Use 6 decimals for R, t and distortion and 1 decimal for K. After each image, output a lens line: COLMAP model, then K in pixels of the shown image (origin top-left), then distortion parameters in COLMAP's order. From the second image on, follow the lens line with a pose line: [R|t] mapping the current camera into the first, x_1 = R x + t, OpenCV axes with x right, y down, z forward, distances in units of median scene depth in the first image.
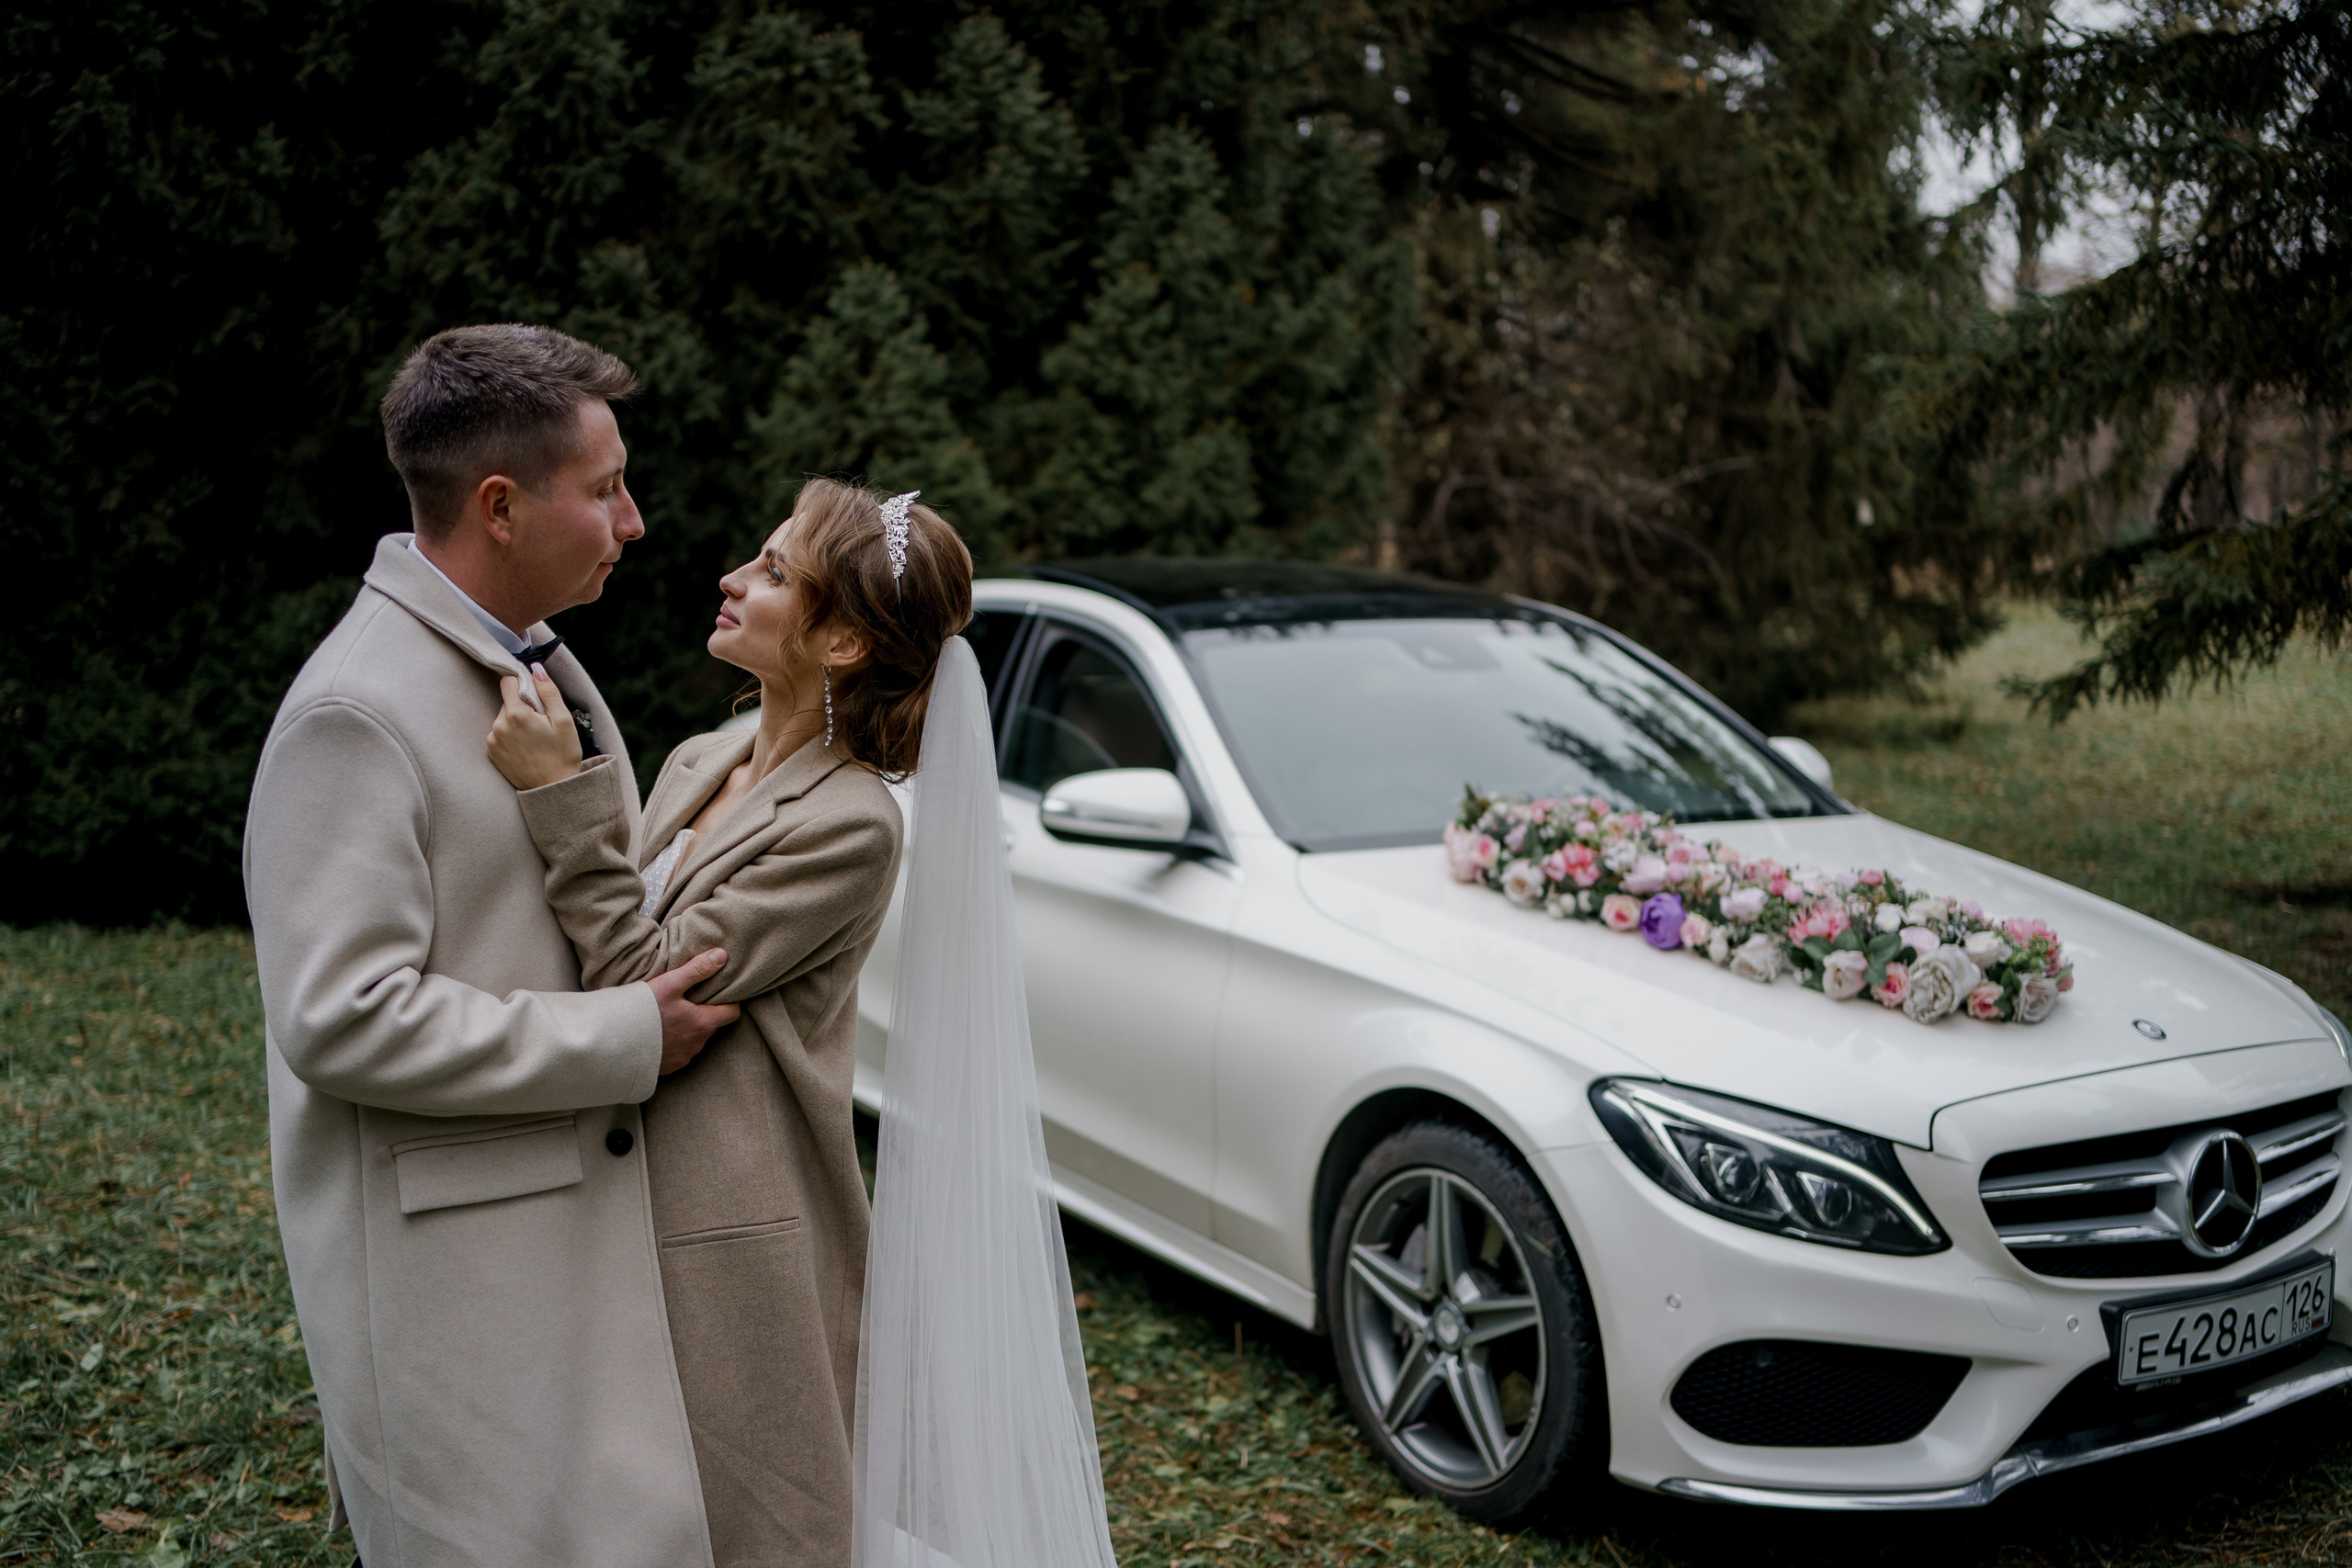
lens RADIAL K [[2521.1, 0, 1072.2], [0, 2521.1, 769.5], [0, 0, 1]] dist [-0.065067, 0.000000]
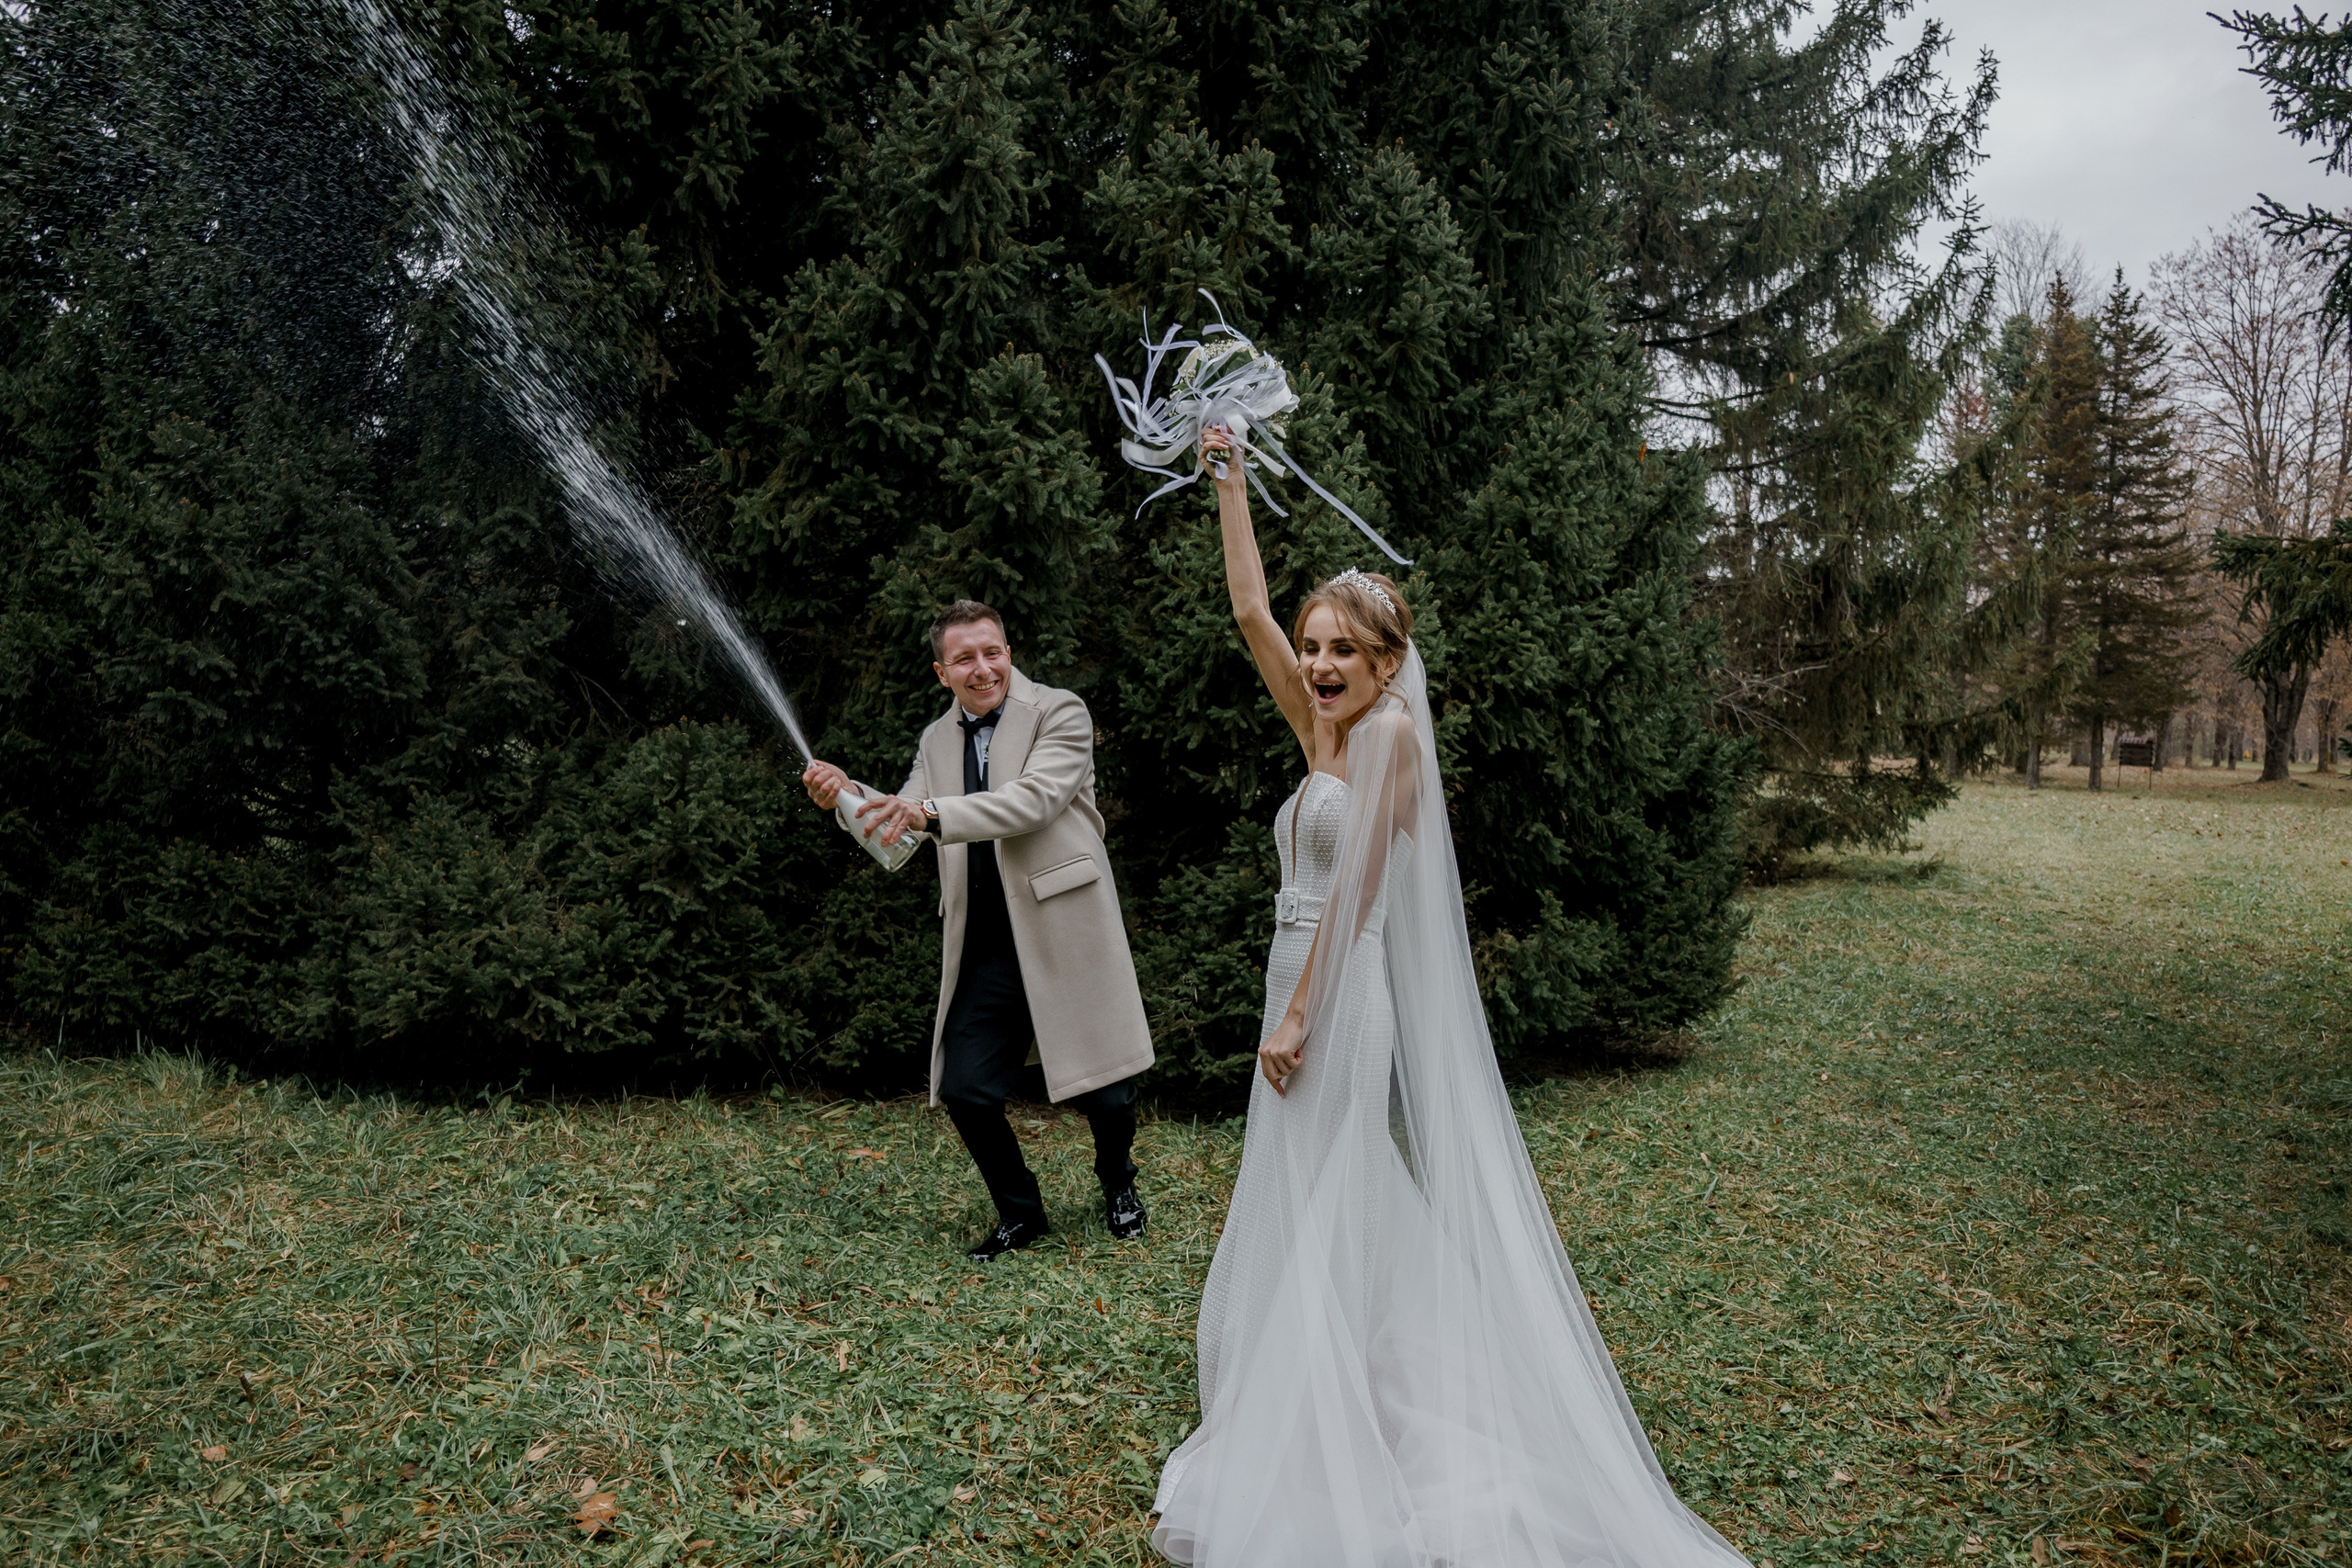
lens RADIAL K [[1336.3, 0, 1114.8], [0, 1336.3, 769.7], [0, 0, 1]] dist [-0.106549, 0.006826]
pose [[0.999675, 0.015558, -0.020206, -0.136202], [-0.016836, 0.997762, -0.064708, -0.032025], [0.019154, 0.065027, 0.997700, 0.548846]]
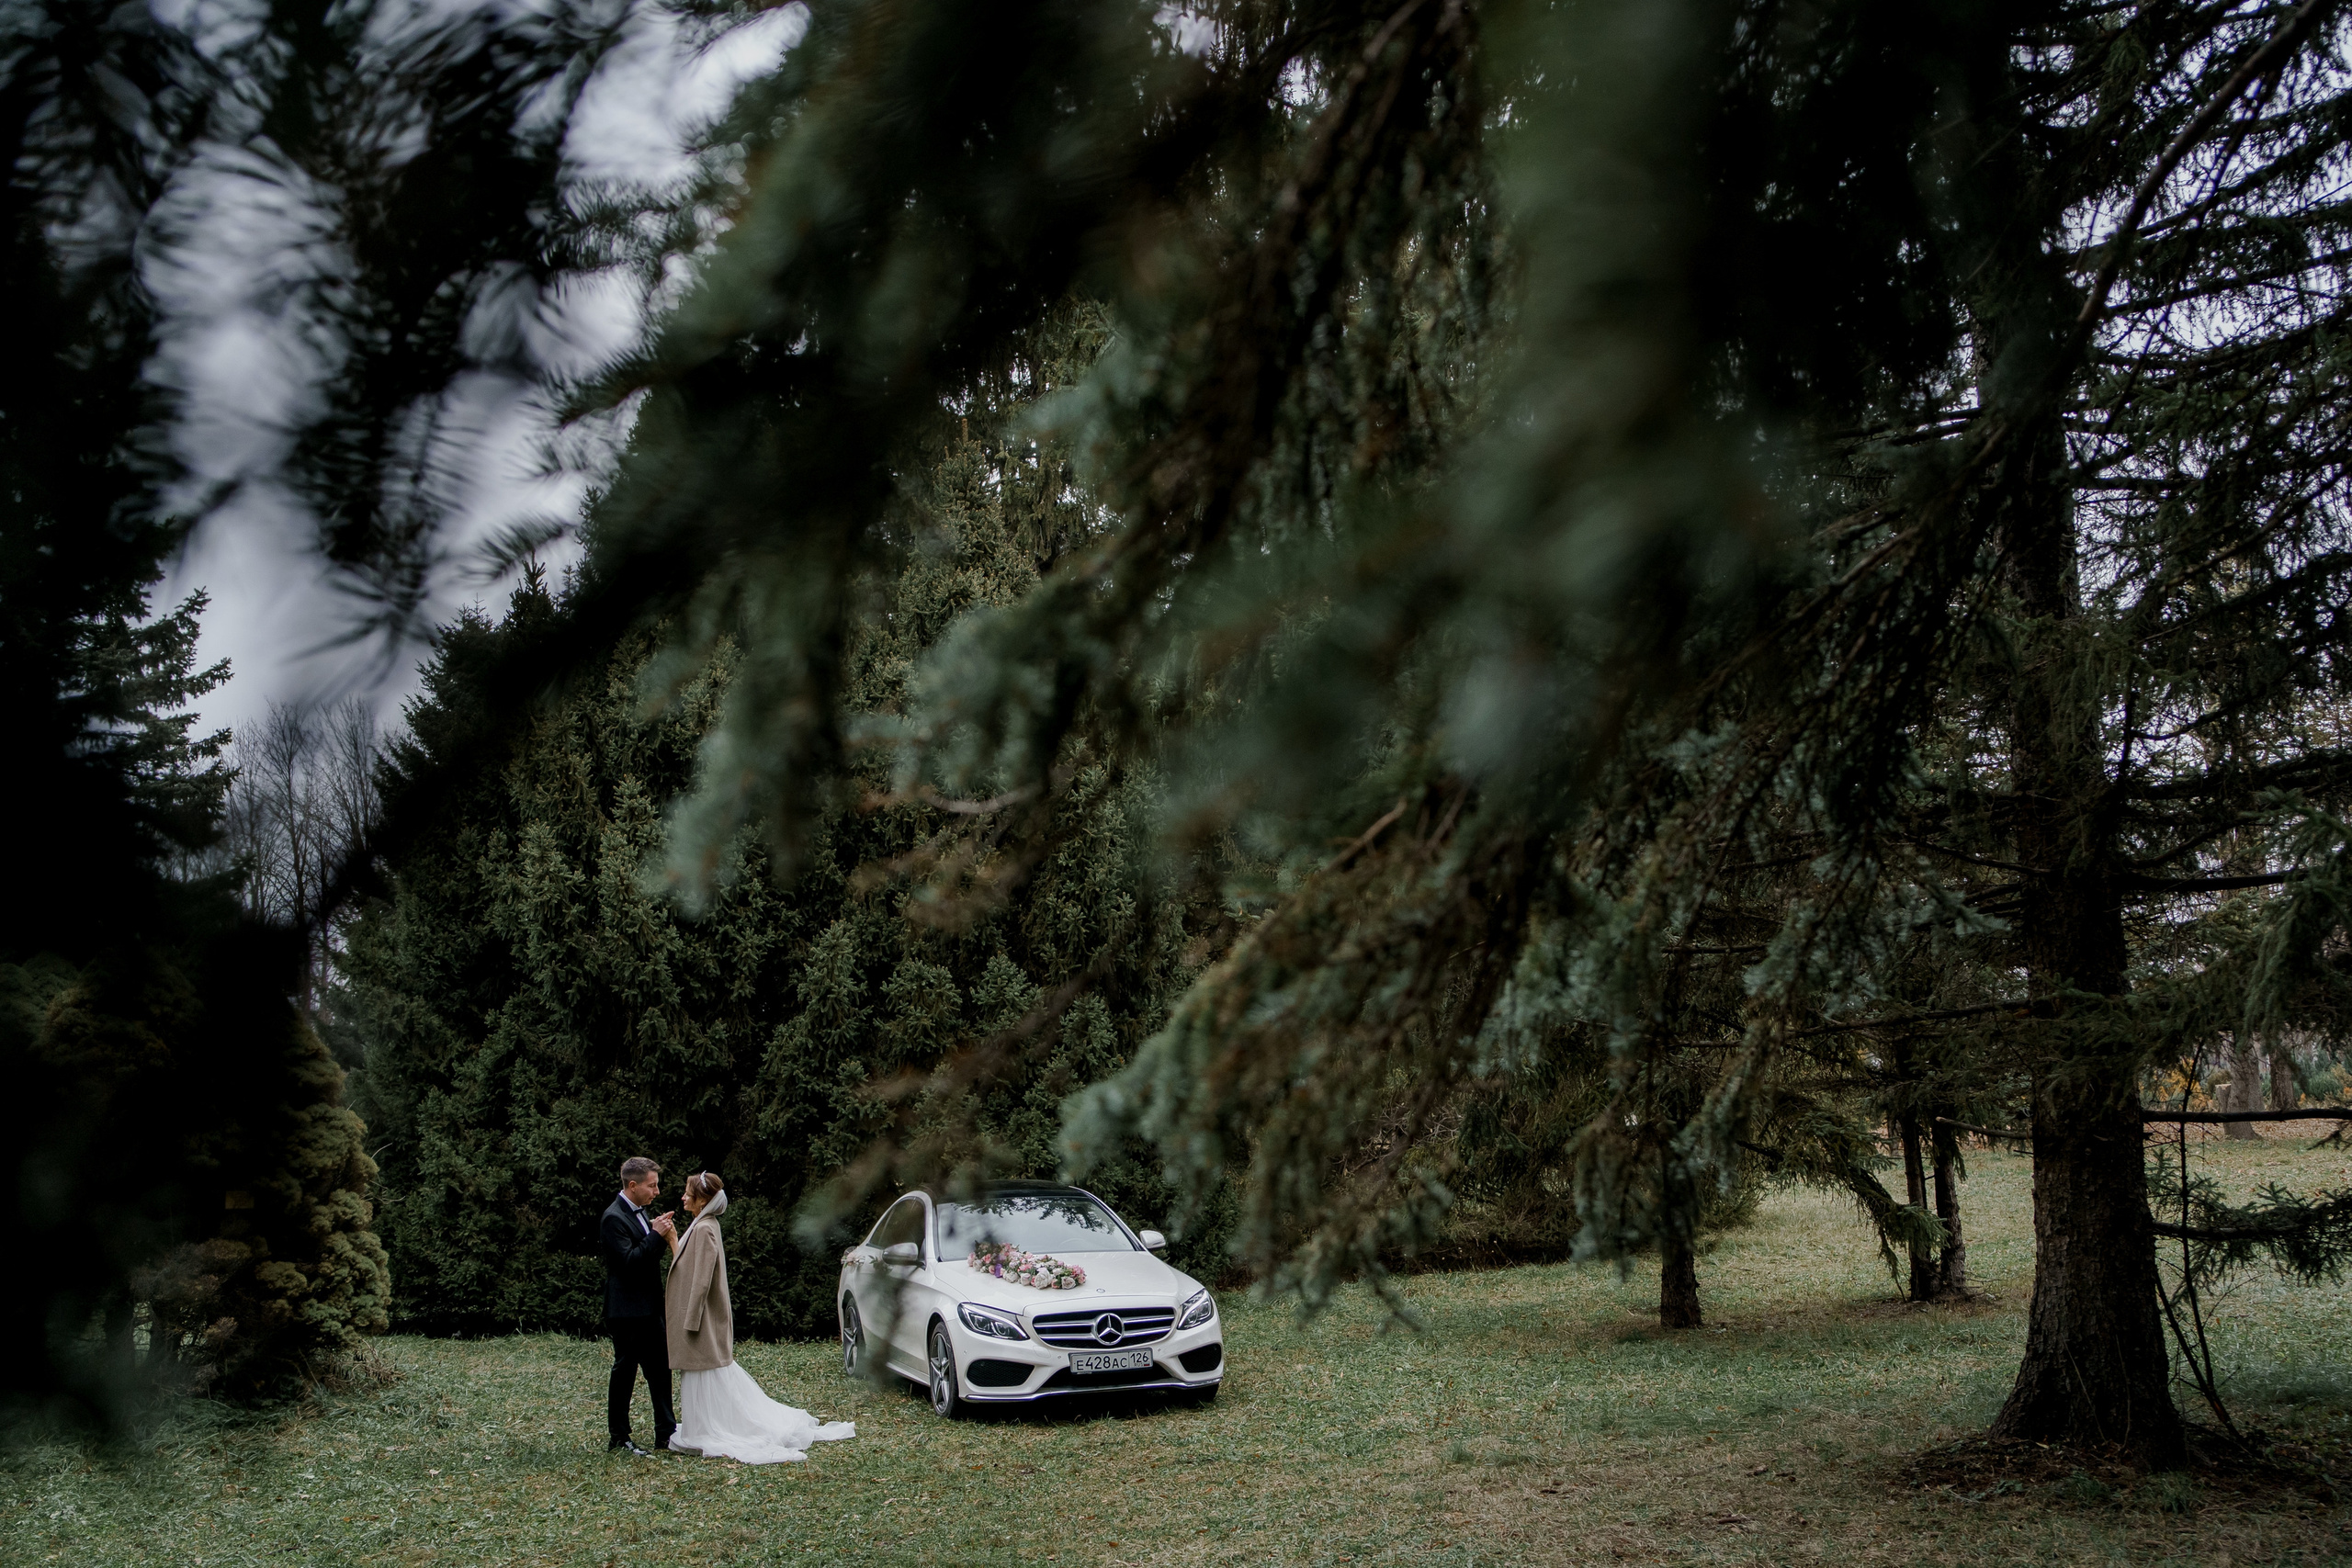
lens RADIAL K [[2521.1, 0, 1118.1], [0, 2521.1, 797.1], [0, 0, 1]] dist [-0.065067, 0.000000]
pose [[0.973729, -0.076211, -0.214579, 0.649195], [0.025442, 0.972842, -0.230067, 0.123336], [0.226285, 0.218563, 0.949224, -1.409344]]
